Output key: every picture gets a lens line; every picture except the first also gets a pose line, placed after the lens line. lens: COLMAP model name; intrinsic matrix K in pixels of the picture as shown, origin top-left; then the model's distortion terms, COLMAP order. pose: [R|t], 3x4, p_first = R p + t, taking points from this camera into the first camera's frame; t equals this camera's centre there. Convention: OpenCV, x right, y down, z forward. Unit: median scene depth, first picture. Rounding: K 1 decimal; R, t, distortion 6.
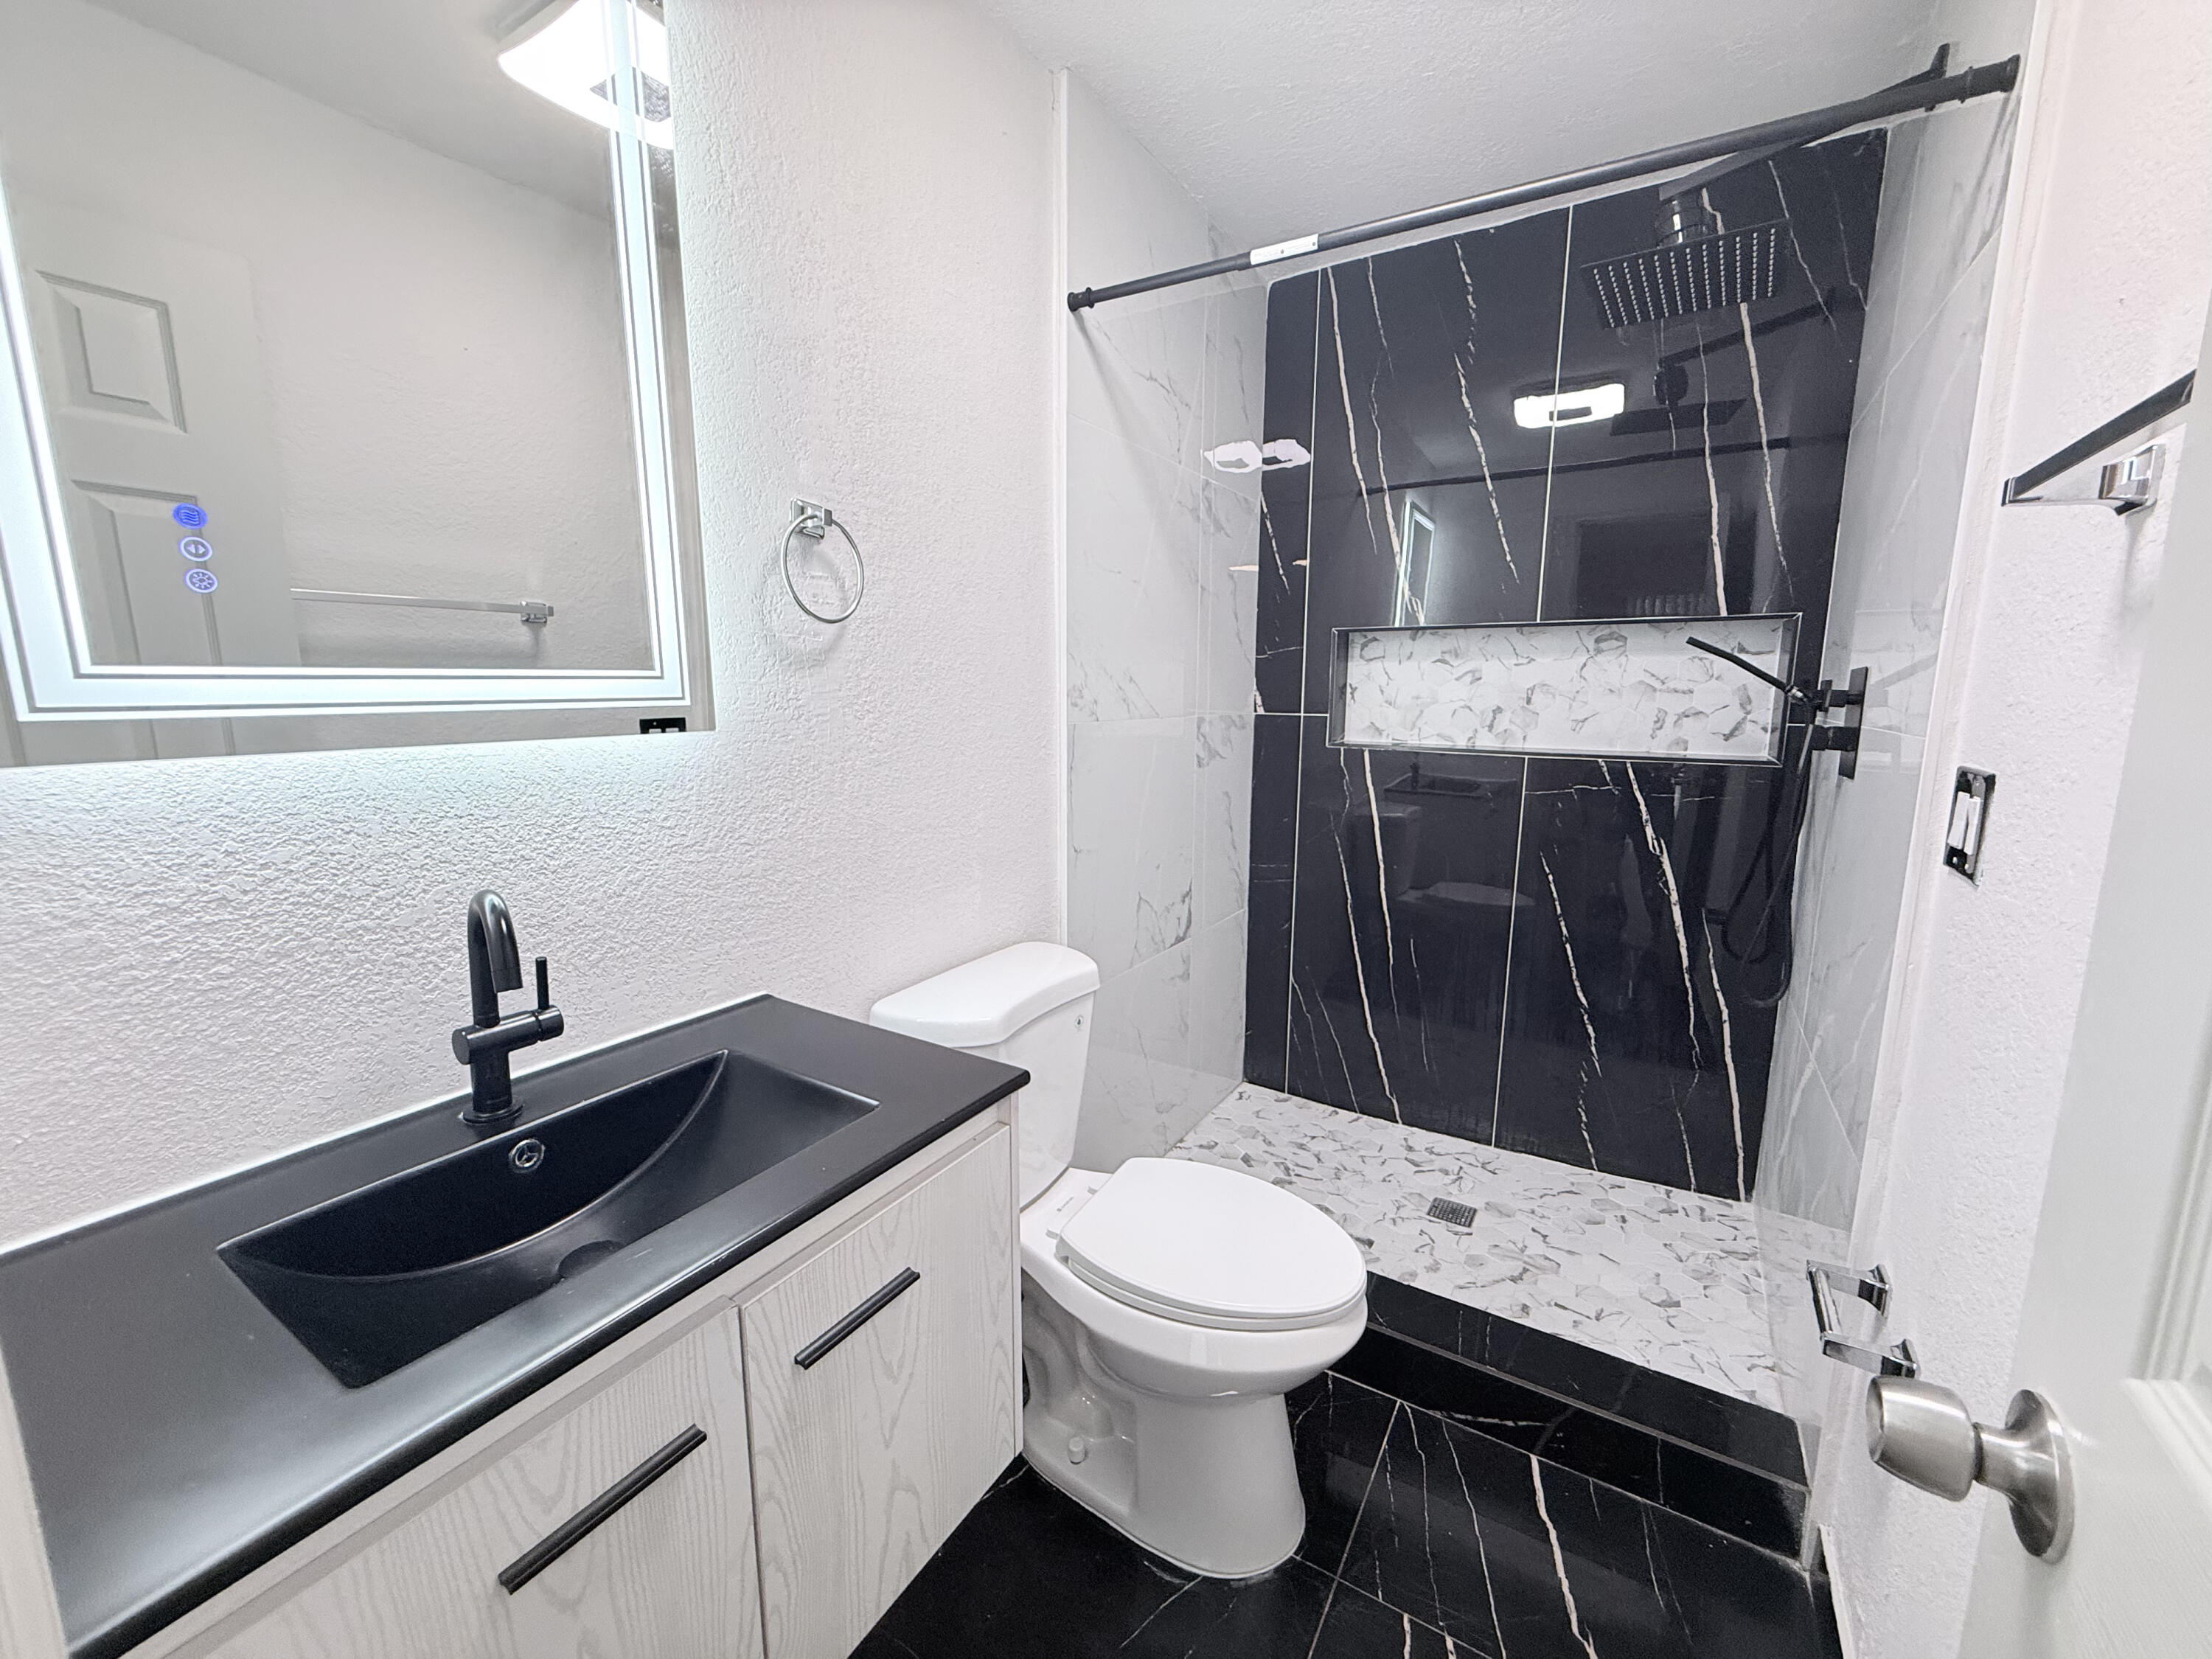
lens RADIAL K [[884.2, 0, 1101.5], [0, 884.2, 834.8], [0, 0, 1]] dist [0.002009, -0.000006]
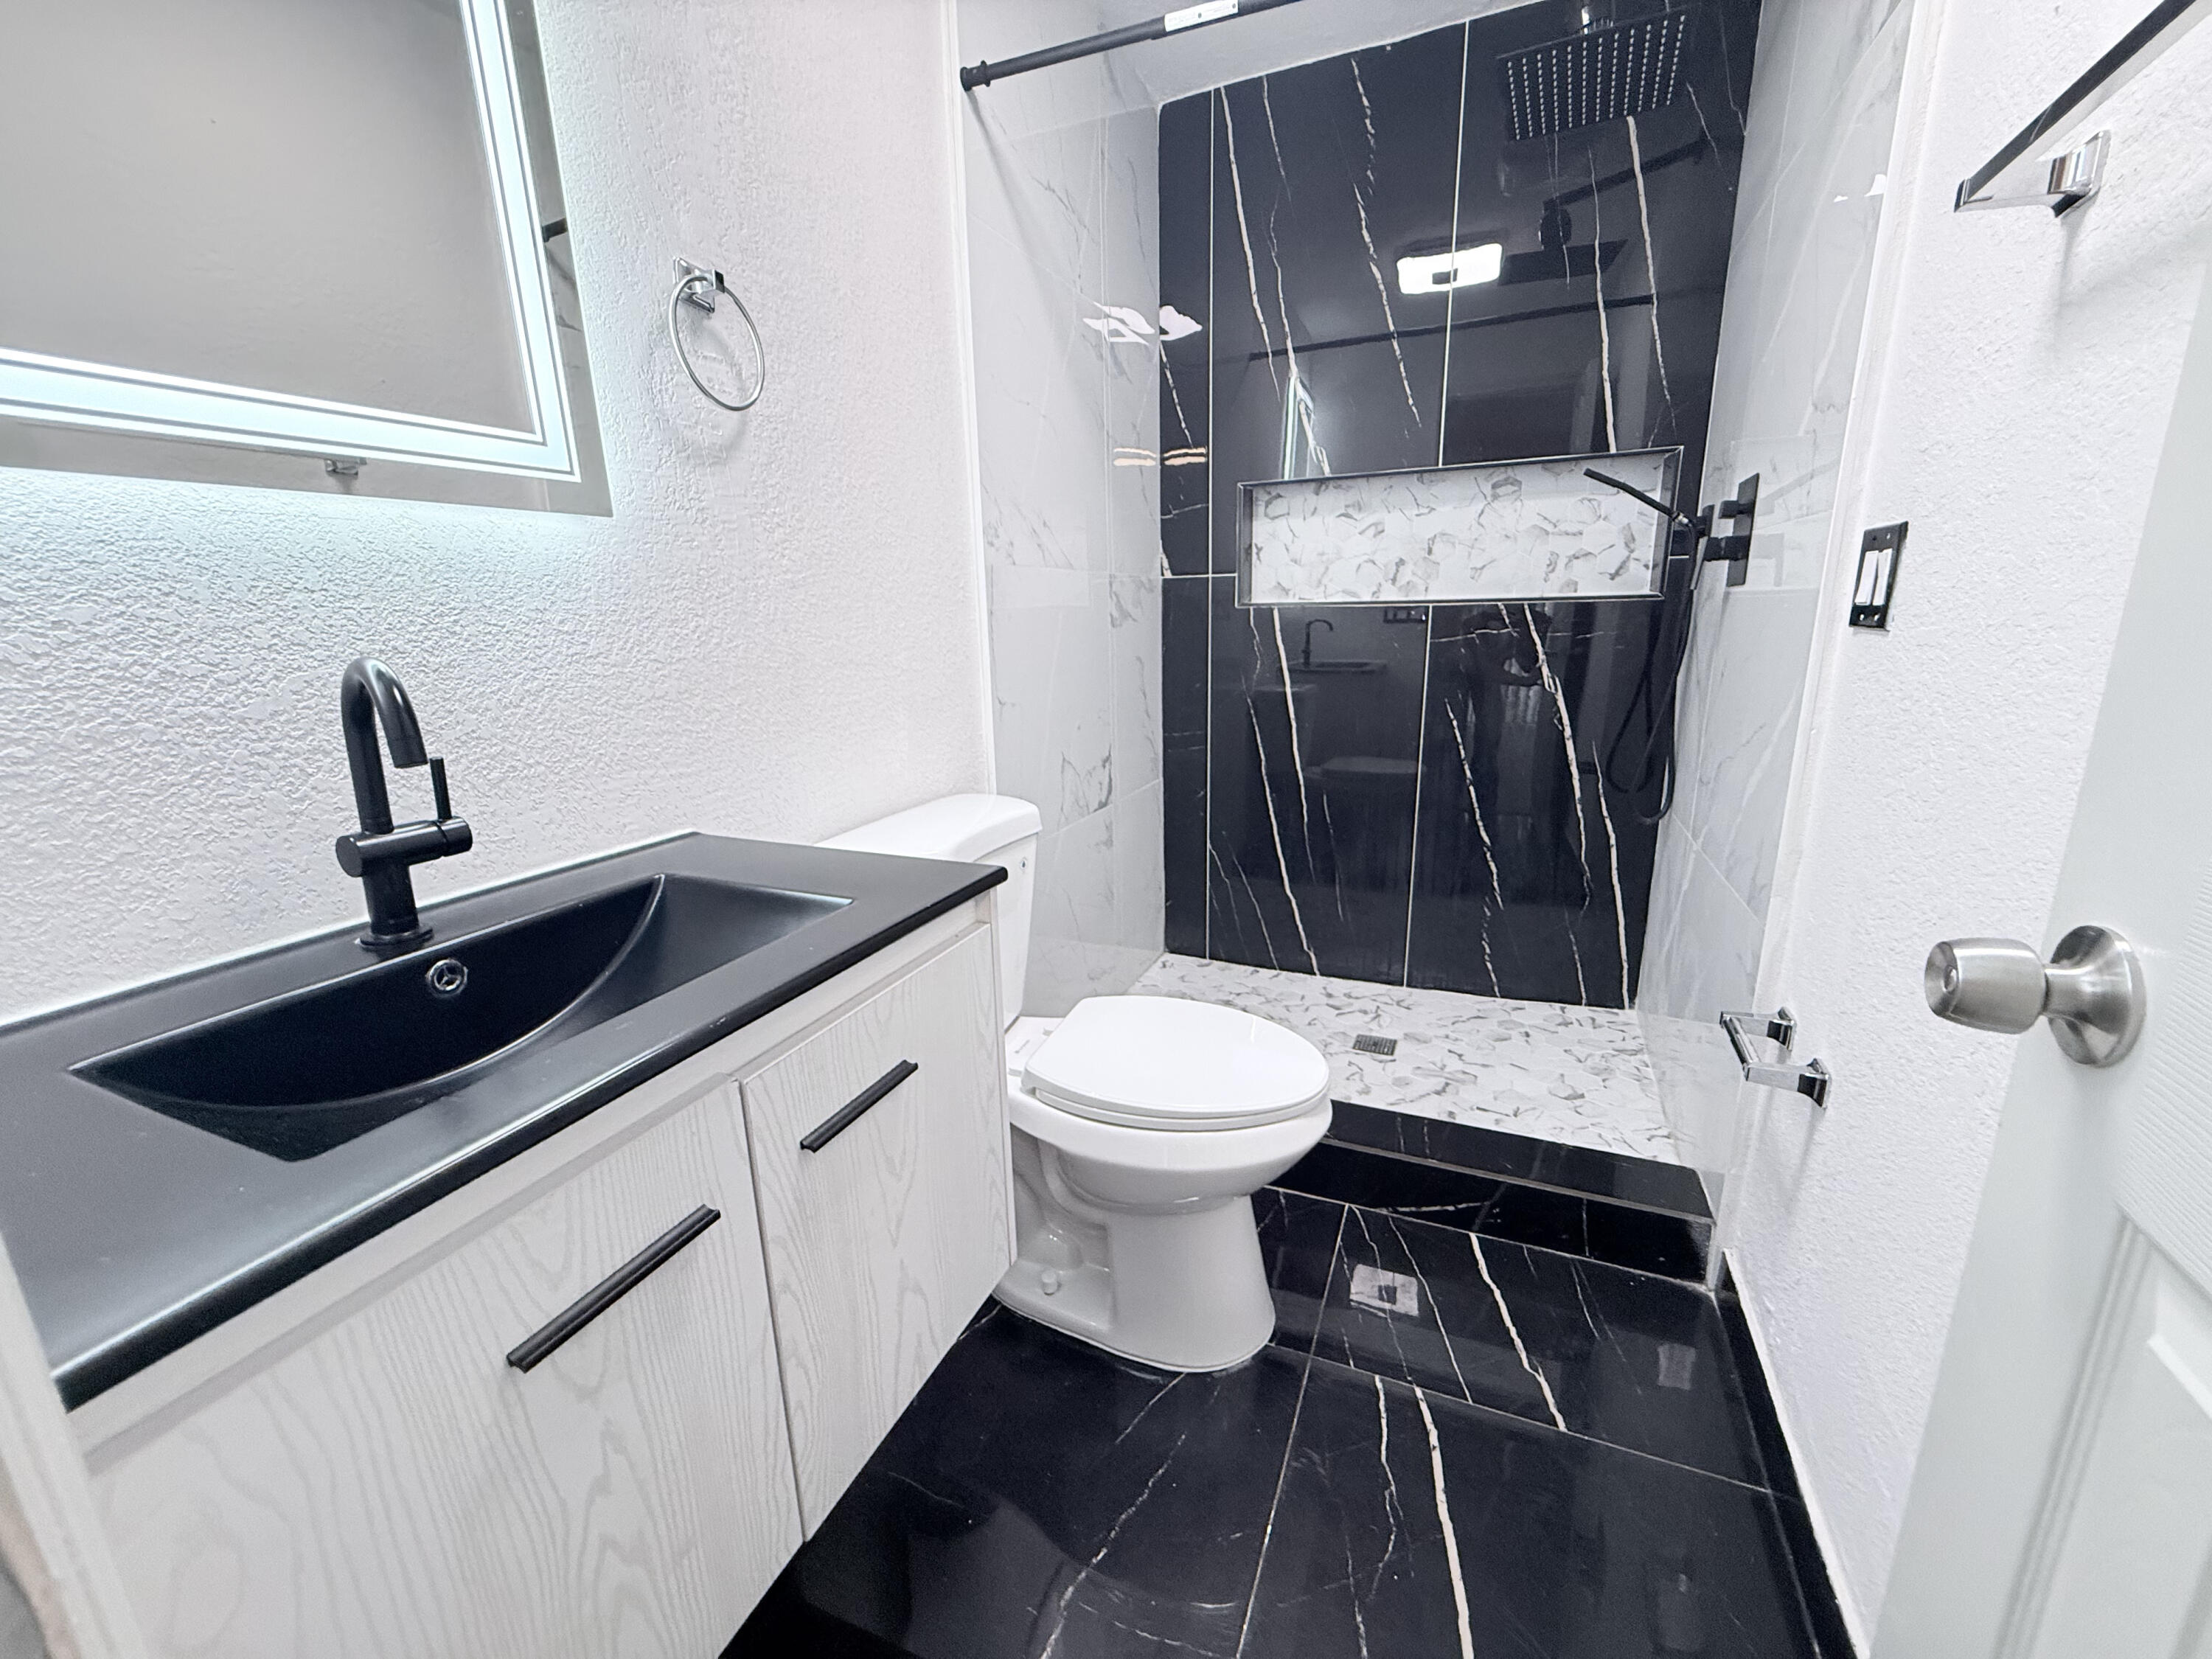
lens RADIAL K [[884.2, 0, 1101.4], [0, 884.2, 832.8], [0, 0, 1]] dist [0.002009, -0.000006]
pose [[0.989259, -0.061525, 0.132594, -0.078819], [0.050922, 0.995336, 0.081930, 0.119411], [-0.137016, -0.074298, 0.987778, 0.041476]]
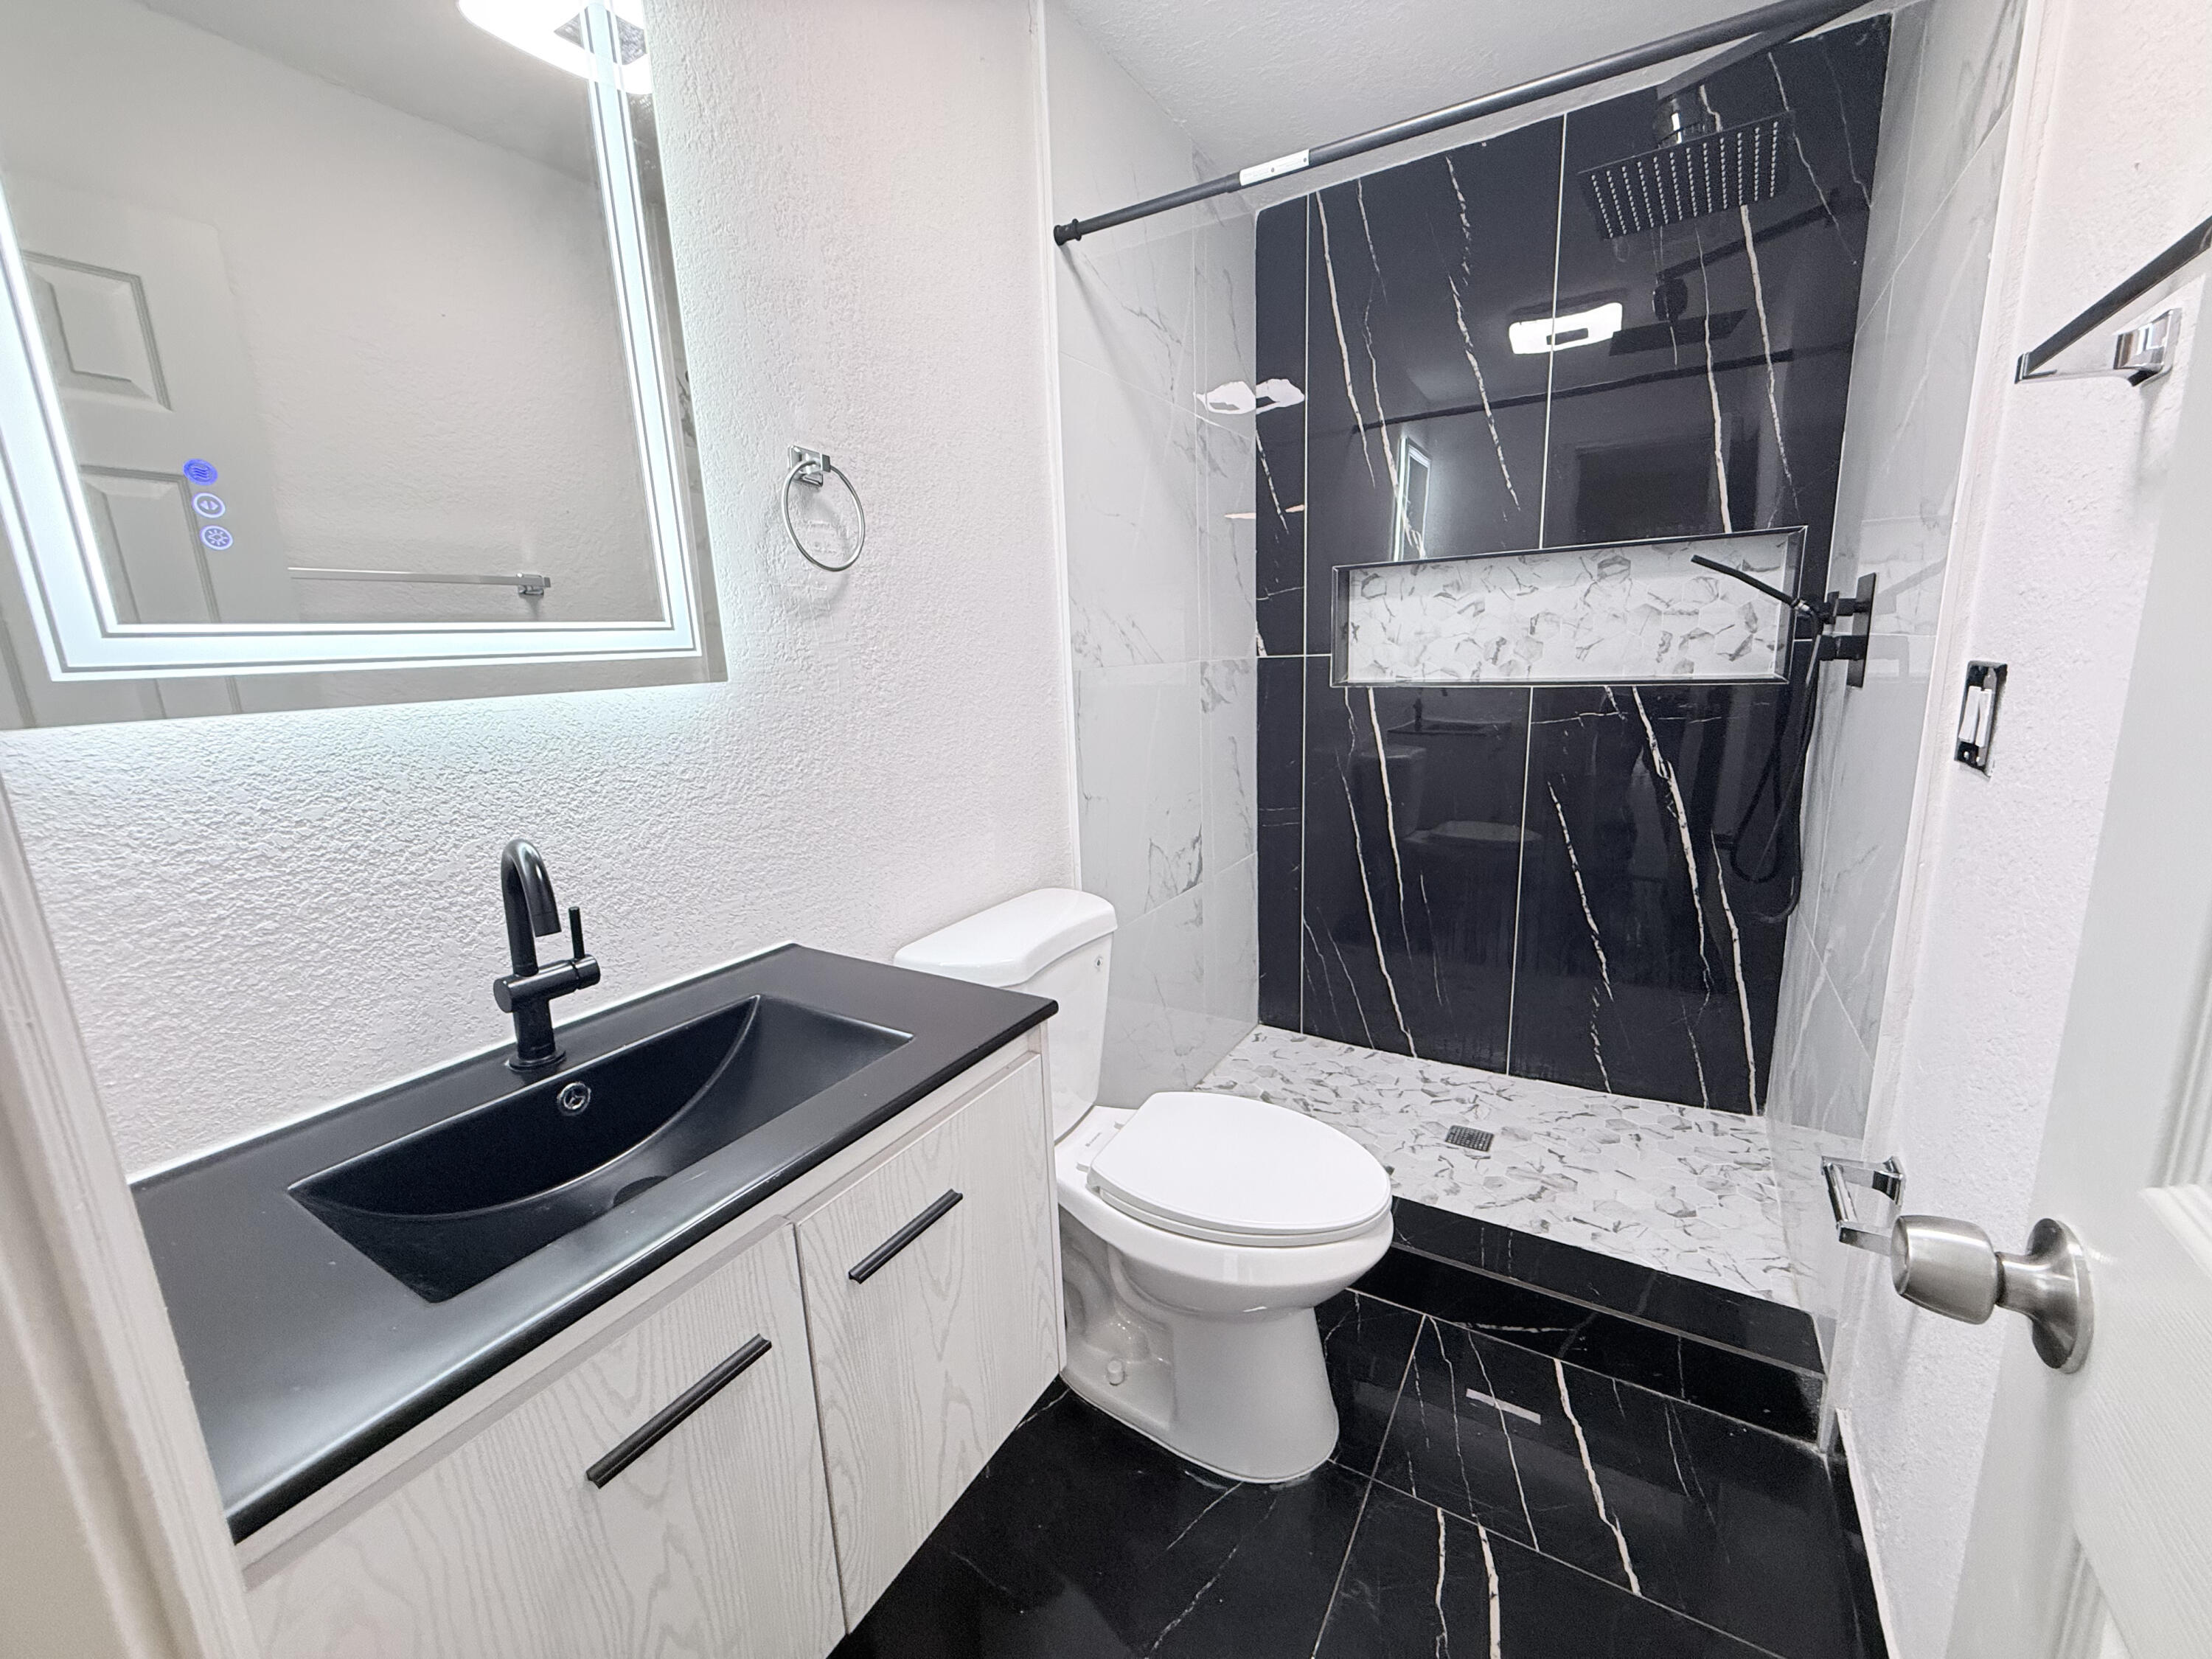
lens RADIAL K [[884.2, 0, 1102.0], [0, 884.2, 834.8], [0, 0, 1]] dist [0.002009, -0.000006]
pose [[0.999045, -0.043585, -0.003070, -0.013900], [0.043674, 0.998191, 0.041329, 0.027332], [0.001263, -0.041423, 0.999141, -0.007783]]
